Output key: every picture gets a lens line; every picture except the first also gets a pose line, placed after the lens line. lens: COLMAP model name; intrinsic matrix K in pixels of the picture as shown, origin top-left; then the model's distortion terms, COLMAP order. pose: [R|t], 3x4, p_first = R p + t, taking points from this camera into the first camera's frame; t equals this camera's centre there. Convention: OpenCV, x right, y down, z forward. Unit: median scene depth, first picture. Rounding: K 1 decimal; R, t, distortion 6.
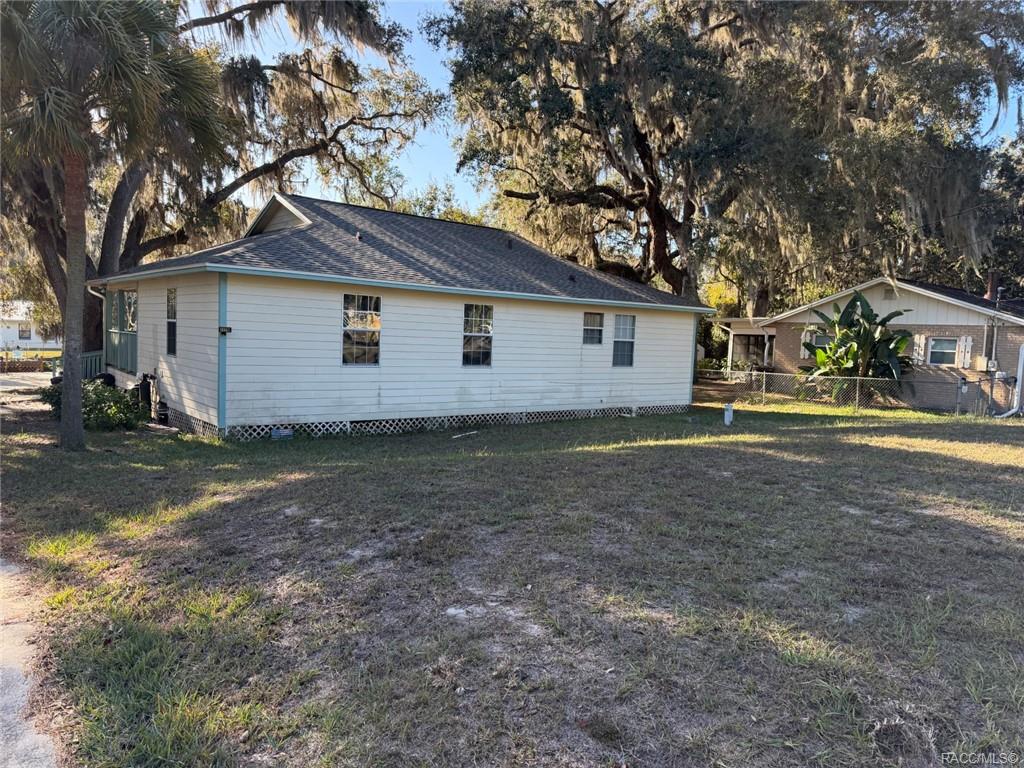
lens RADIAL K [[714.4, 0, 510.8], [0, 714.4, 390.7], [0, 0, 1]] dist [0.056666, -0.076942]
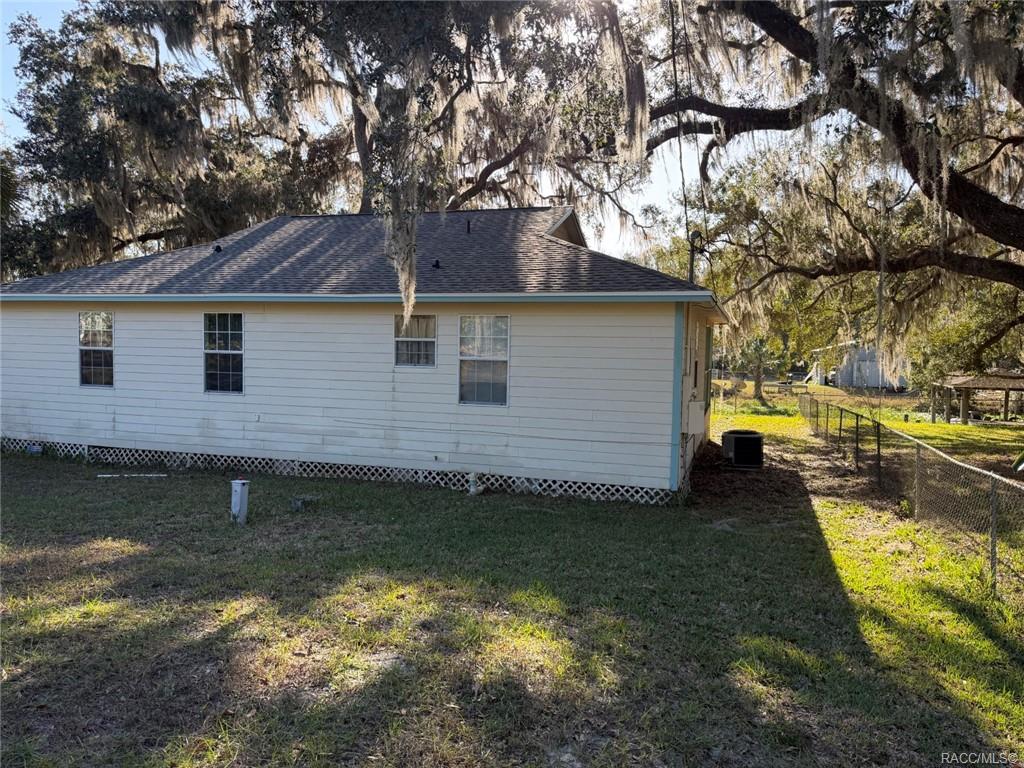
lens RADIAL K [[714.4, 0, 510.8], [0, 714.4, 390.7], [0, 0, 1]] dist [0.056666, -0.076942]
pose [[0.562106, 0.006196, -0.827042, 0.754307], [-0.070512, 0.996690, -0.040457, -0.025899], [0.824054, 0.081057, 0.560682, 0.792279]]
